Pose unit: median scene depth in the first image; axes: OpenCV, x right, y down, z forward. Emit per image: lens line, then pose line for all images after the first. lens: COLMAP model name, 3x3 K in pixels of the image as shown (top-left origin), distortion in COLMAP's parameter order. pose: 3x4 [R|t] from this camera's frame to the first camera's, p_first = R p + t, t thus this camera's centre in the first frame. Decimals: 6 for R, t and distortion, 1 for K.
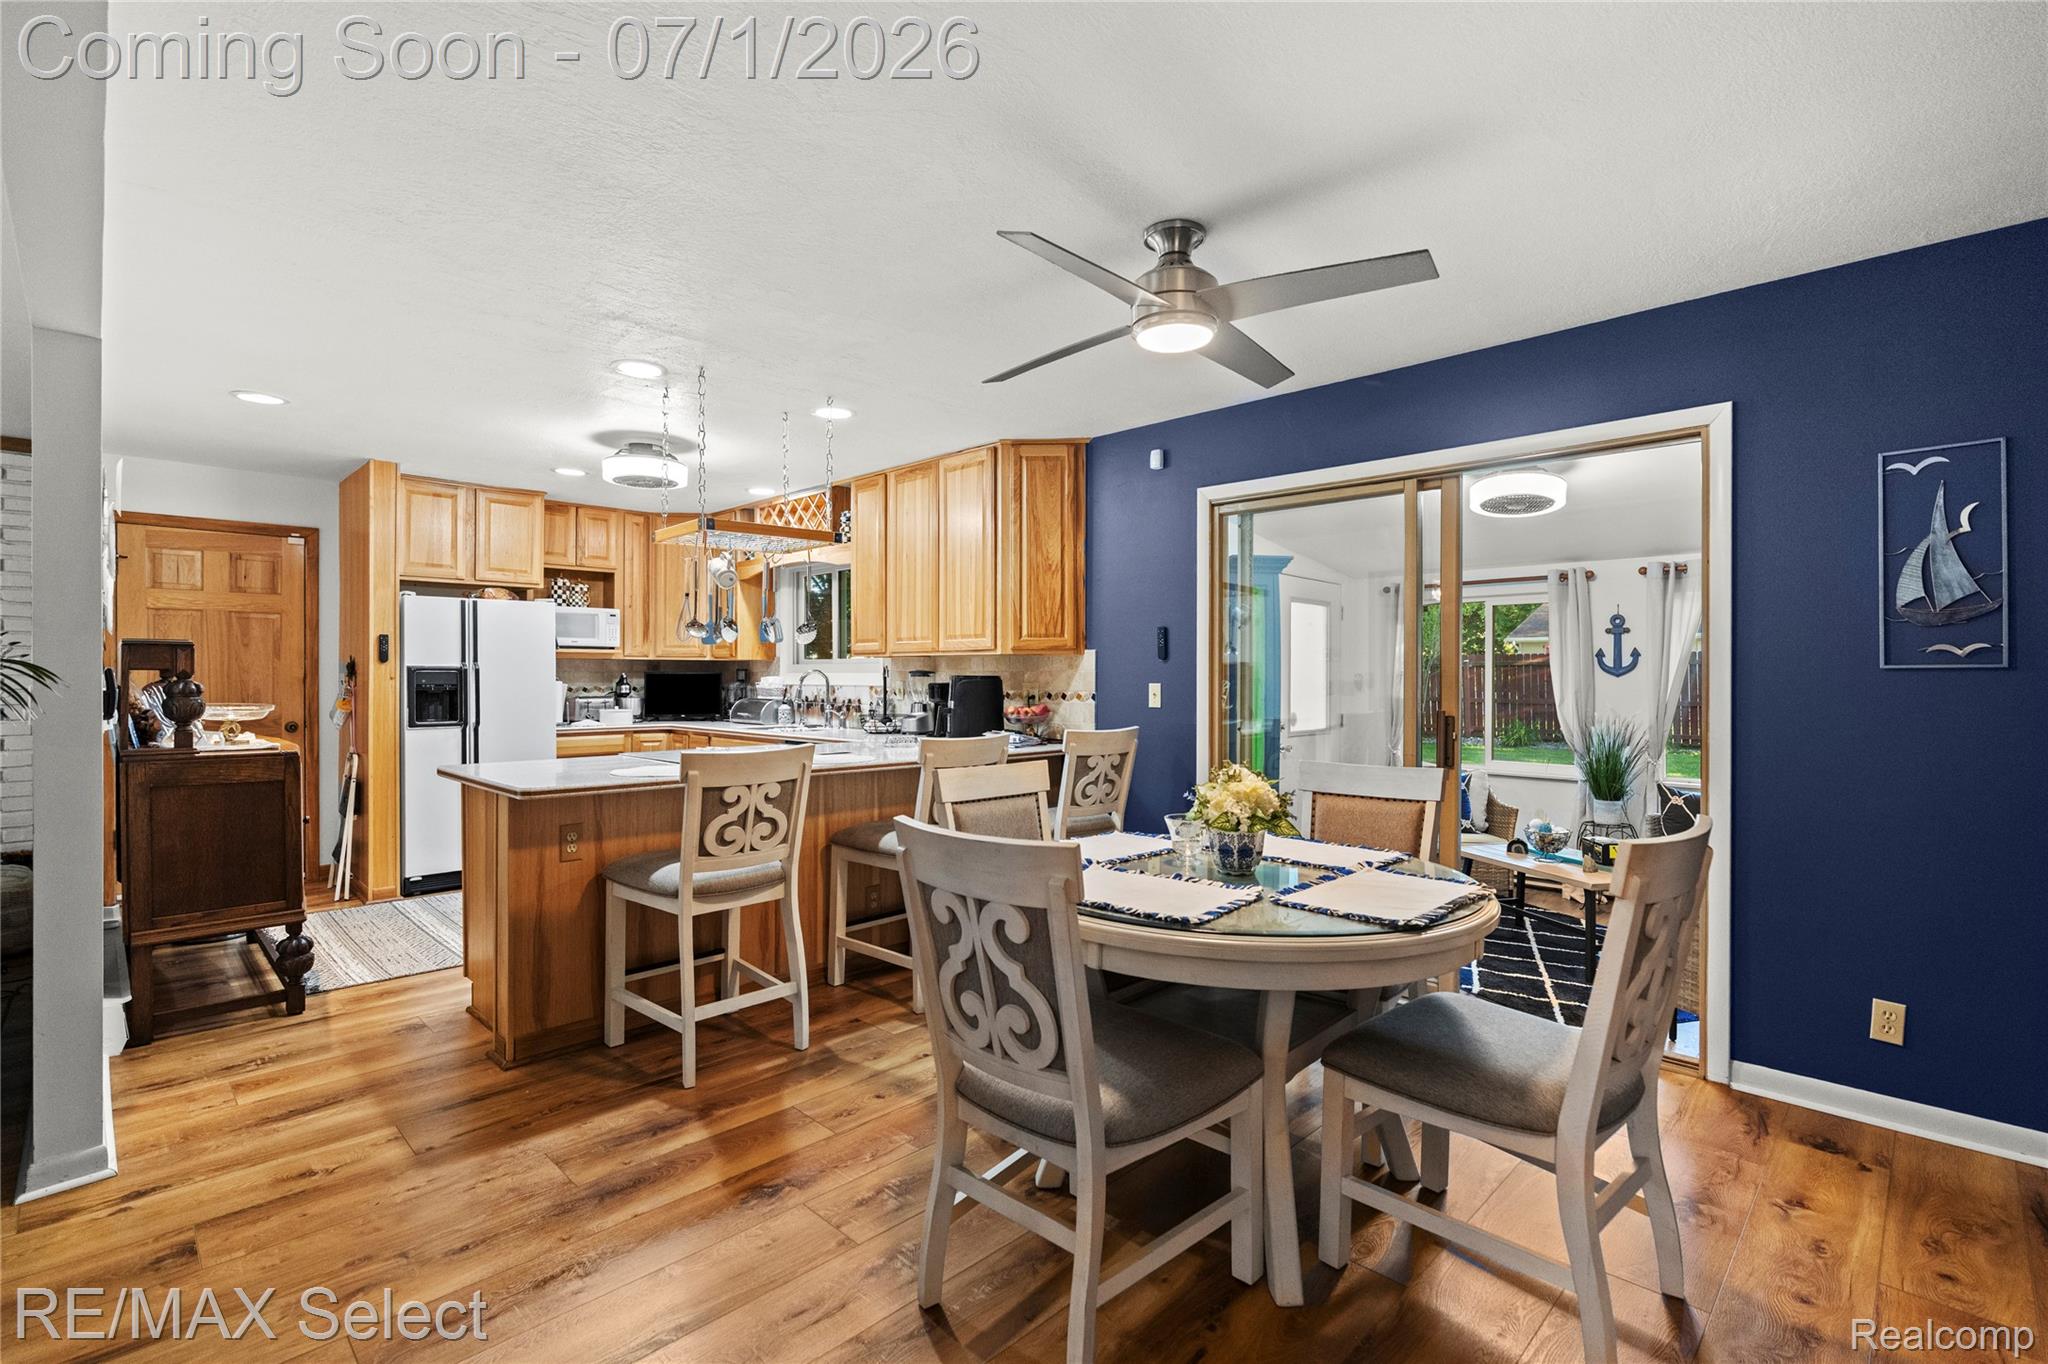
lens RADIAL K [[932.7, 0, 1041.8], [0, 932.7, 677.7], [0, 0, 1]] dist [-0.008695, 0.002428]
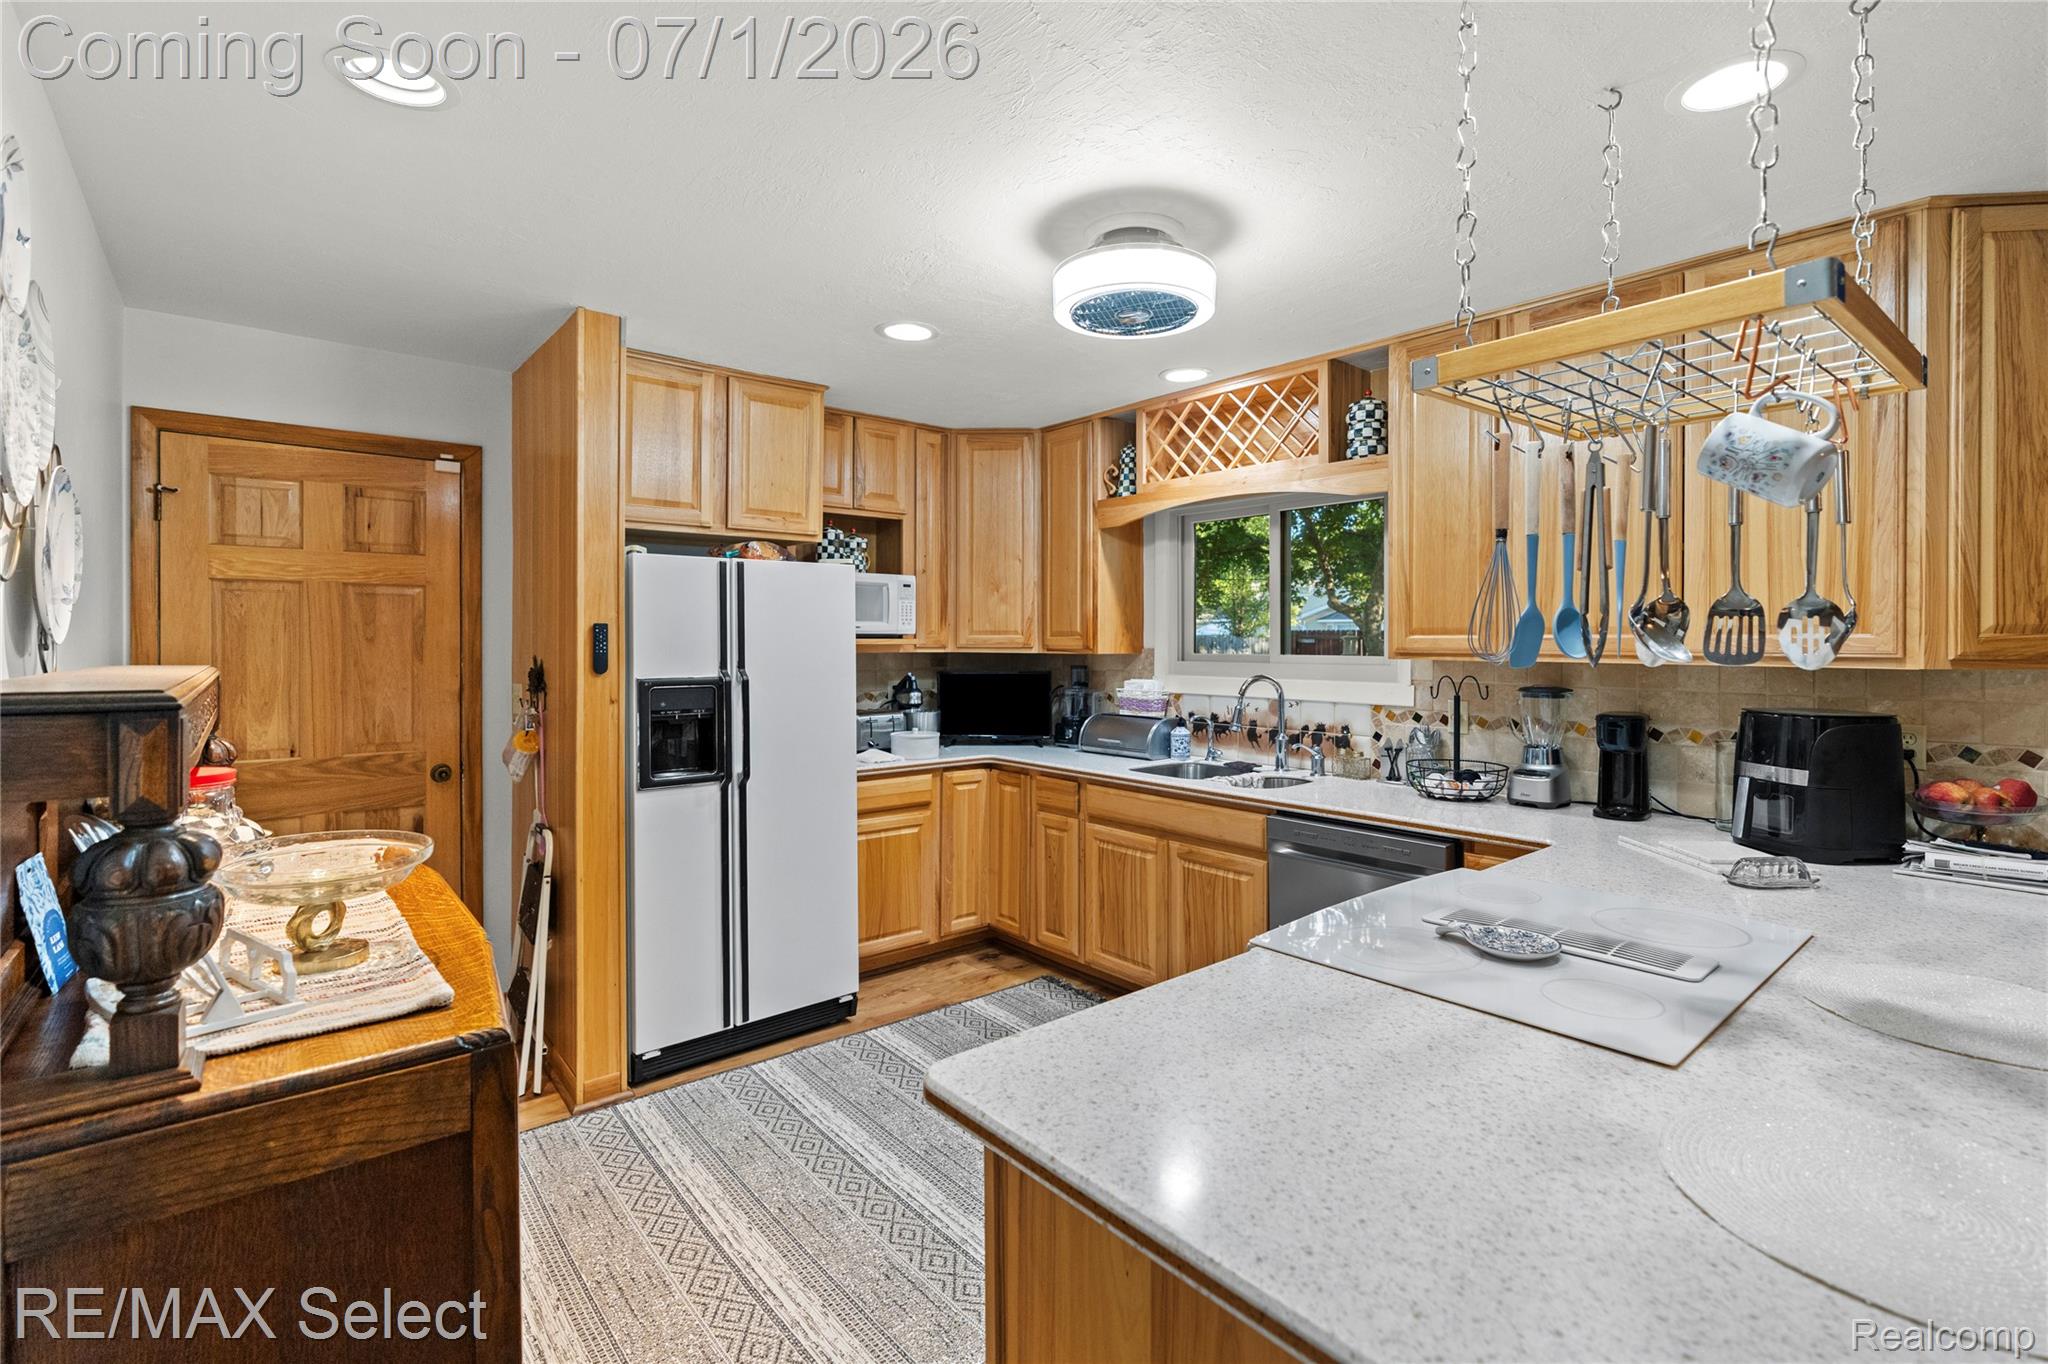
lens RADIAL K [[932.7, 0, 1038.8], [0, 932.7, 642.3], [0, 0, 1]] dist [-0.008695, 0.002428]
pose [[0.995988, 0.000074, -0.089490, -0.393913], [-0.000134, 1.000000, -0.000665, -0.034519], [0.089490, 0.000674, 0.995988, 0.464608]]
